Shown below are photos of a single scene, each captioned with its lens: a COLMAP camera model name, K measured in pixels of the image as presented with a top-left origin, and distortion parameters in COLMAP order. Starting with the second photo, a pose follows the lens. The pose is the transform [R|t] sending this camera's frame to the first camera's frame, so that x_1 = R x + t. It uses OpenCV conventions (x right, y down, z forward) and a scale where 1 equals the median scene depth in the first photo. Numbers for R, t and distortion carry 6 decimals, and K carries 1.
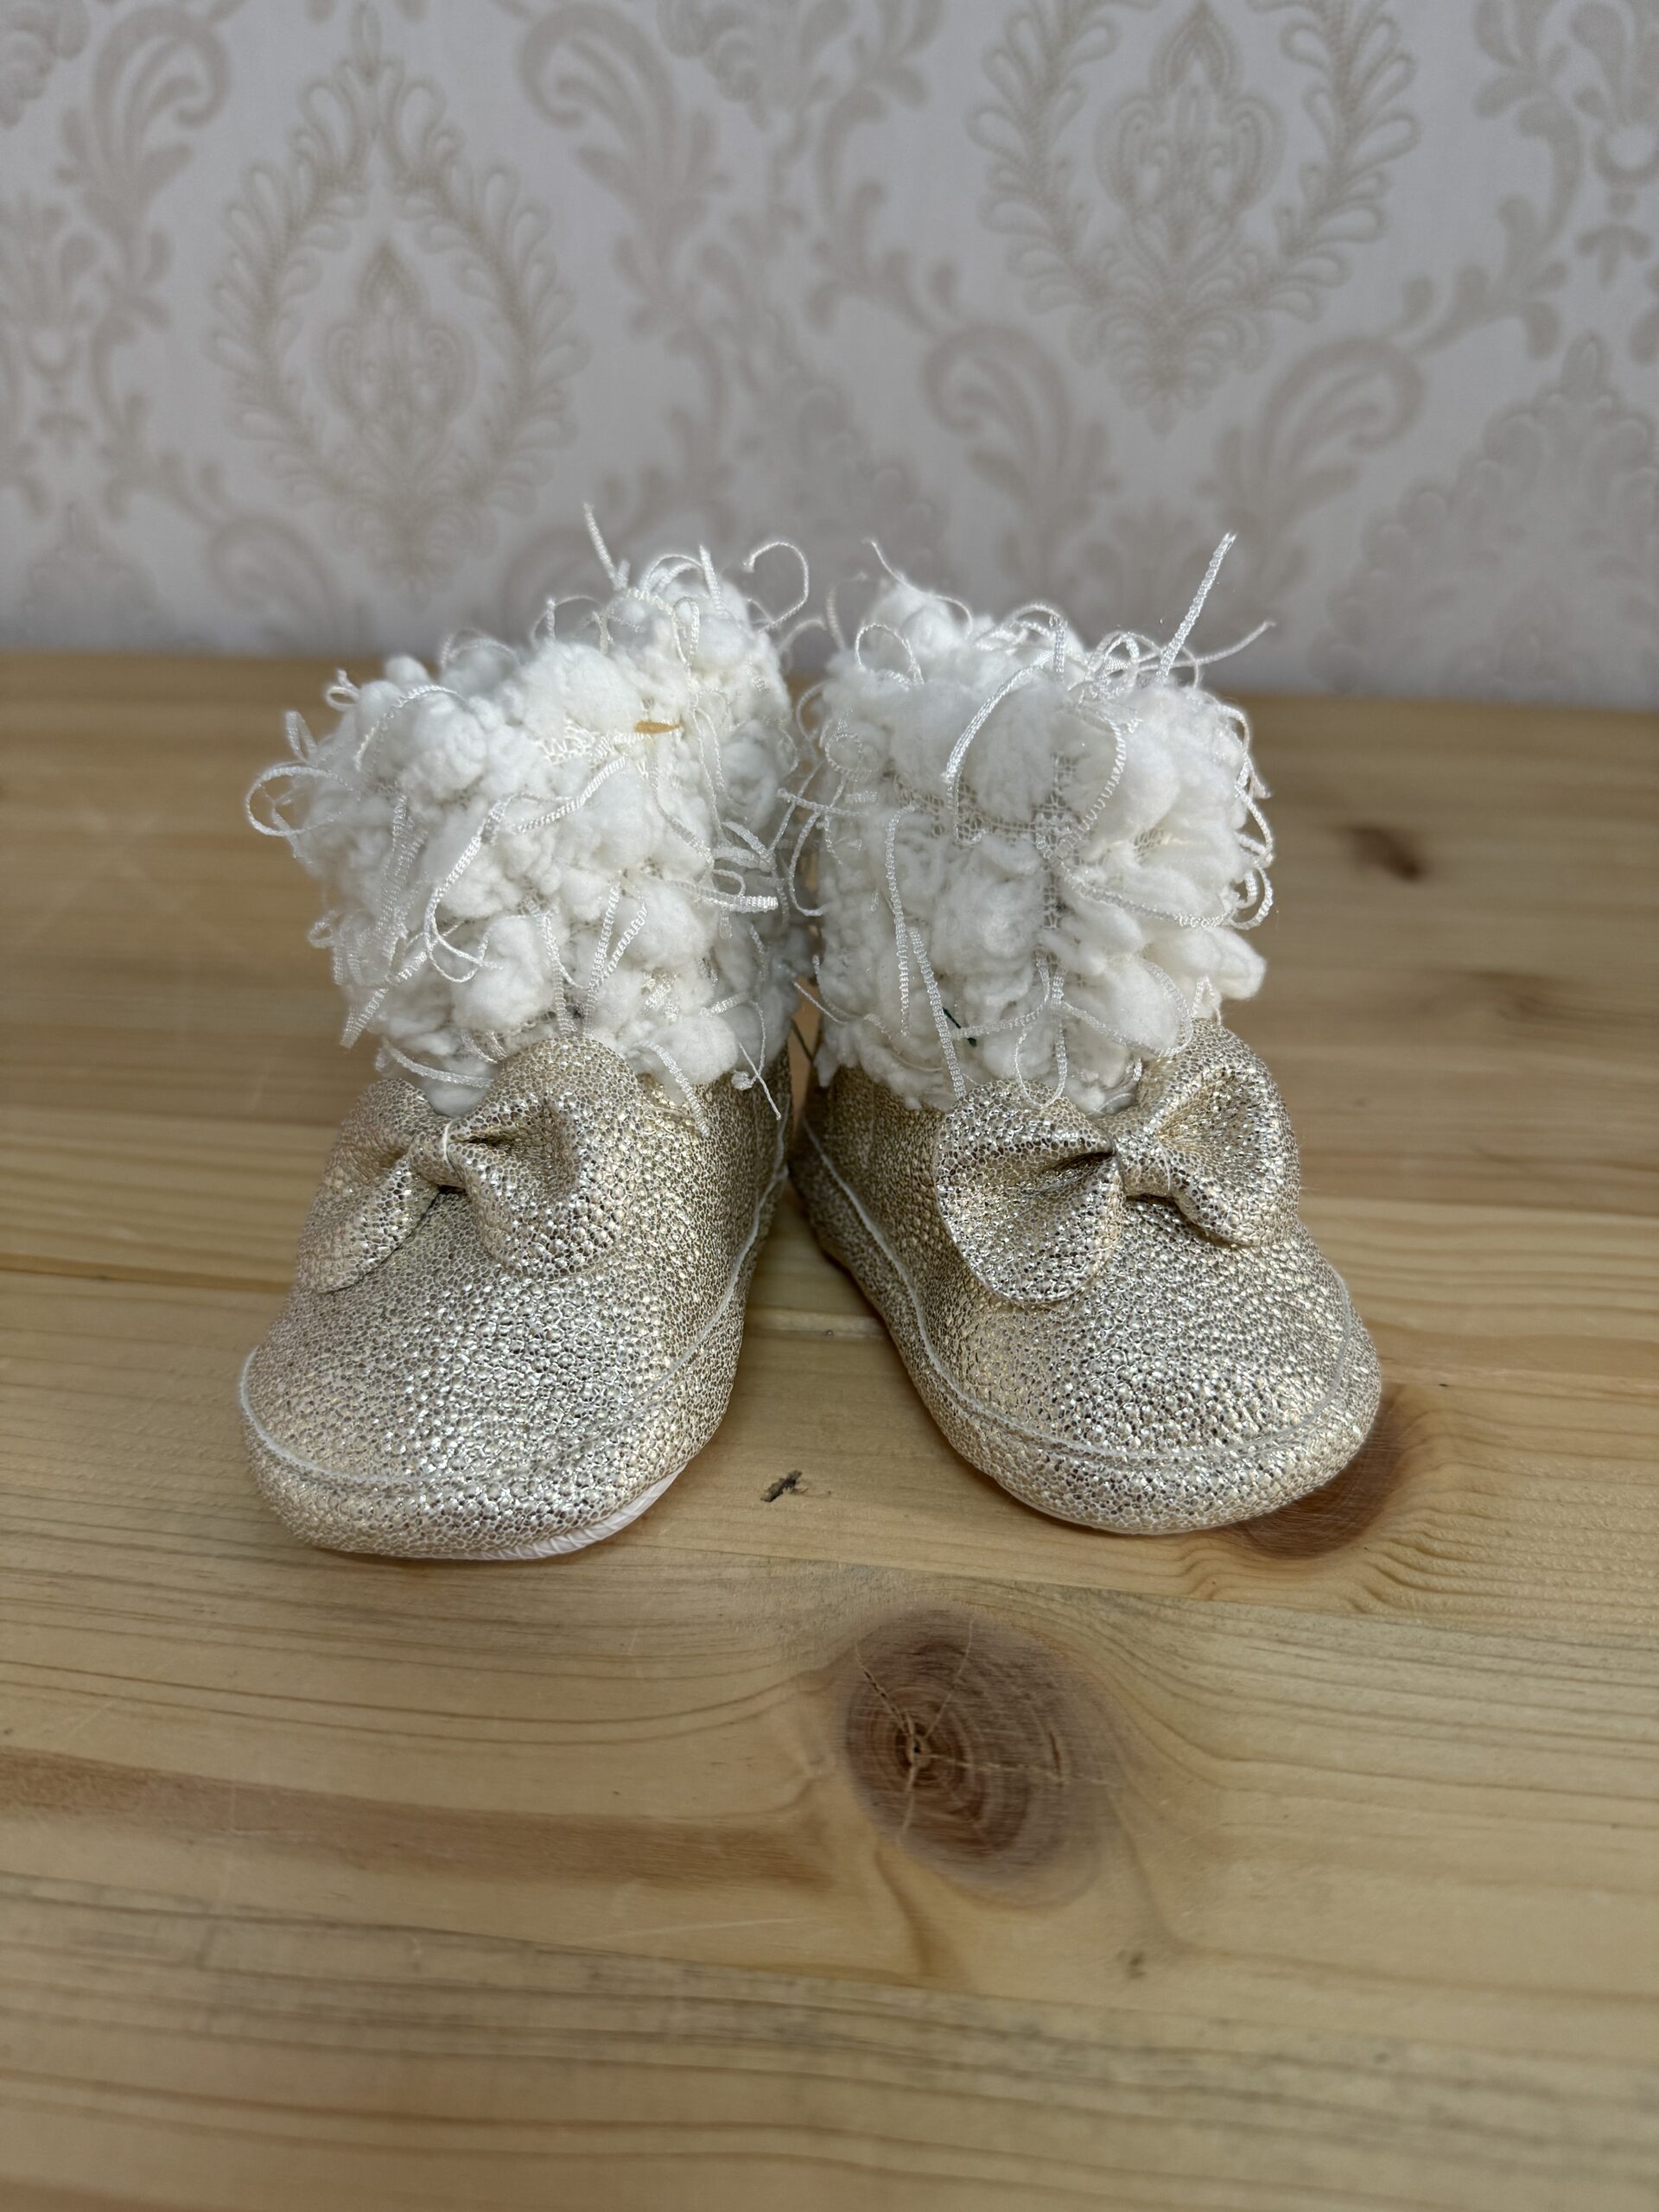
lens RADIAL K [[1650.4, 0, 863.6], [0, 1650.4, 1092.4], [0, 0, 1]] dist [-0.055700, 0.013270]
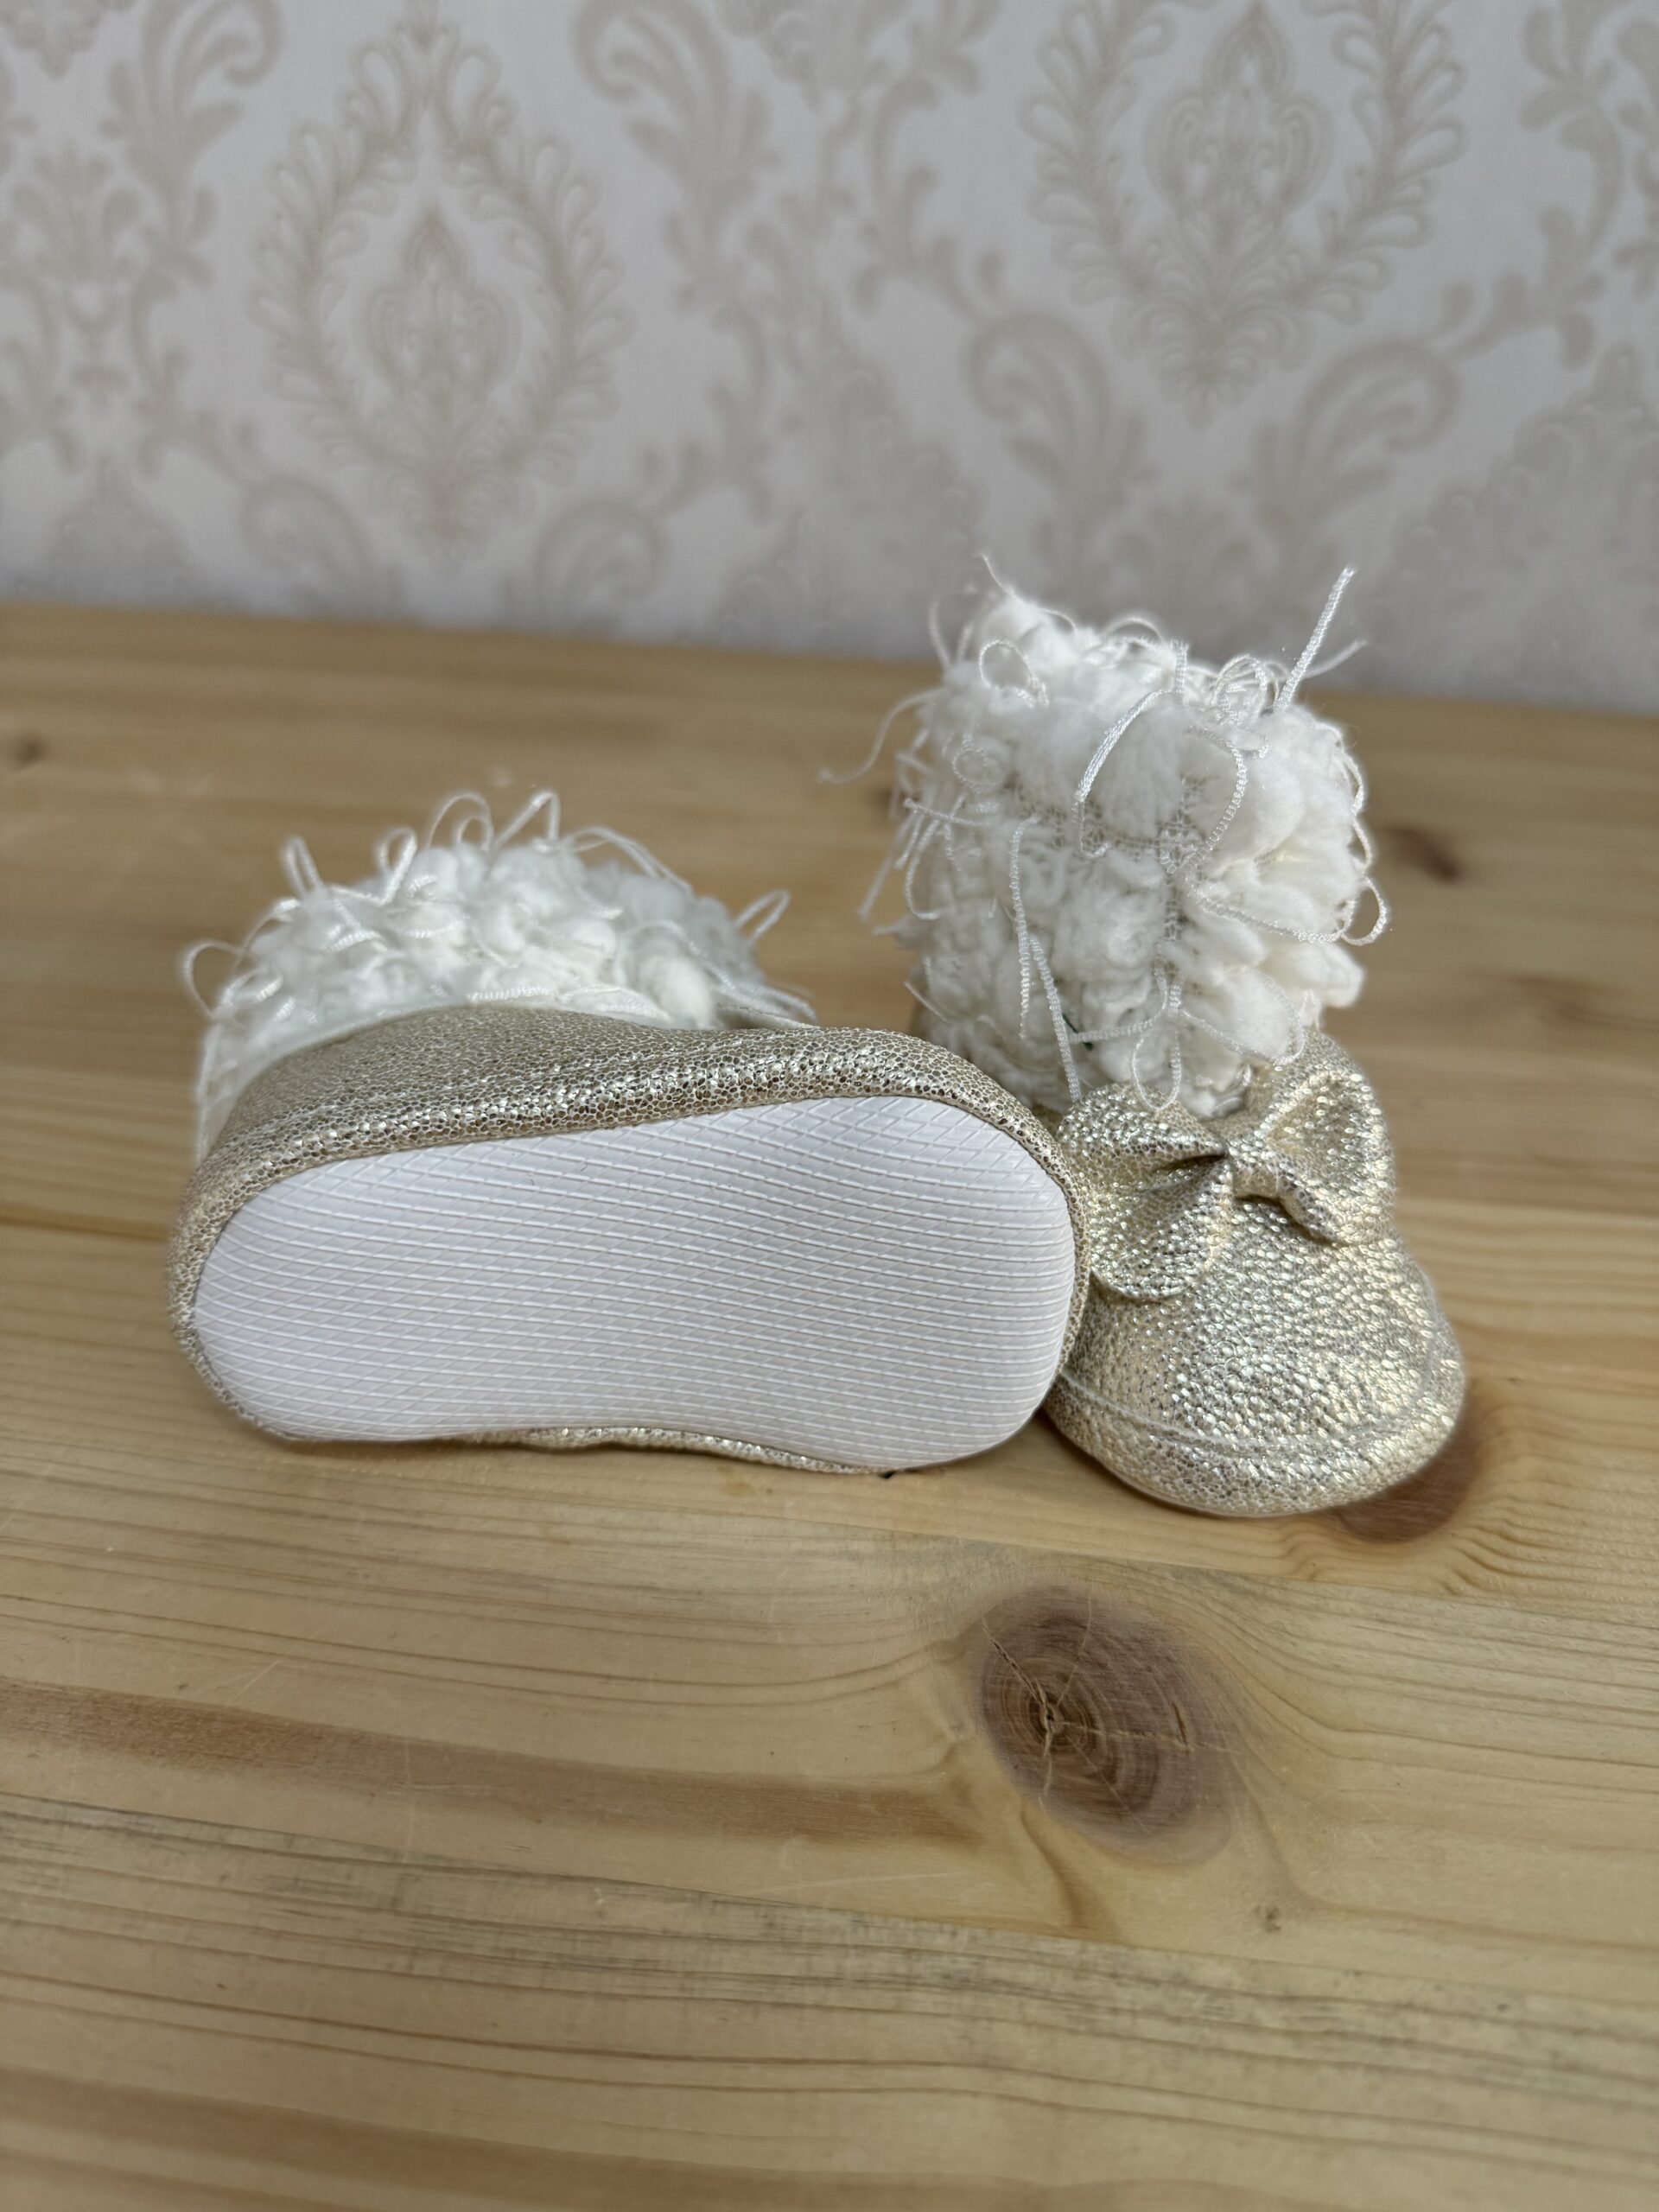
lens RADIAL K [[1650.4, 0, 863.8], [0, 1650.4, 1085.5], [0, 0, 1]] dist [-0.055700, 0.013270]
pose [[0.999442, 0.026518, 0.020289, -0.108925], [-0.026854, 0.999504, 0.016471, -0.020336], [-0.019842, -0.017007, 0.999658, -0.047516]]
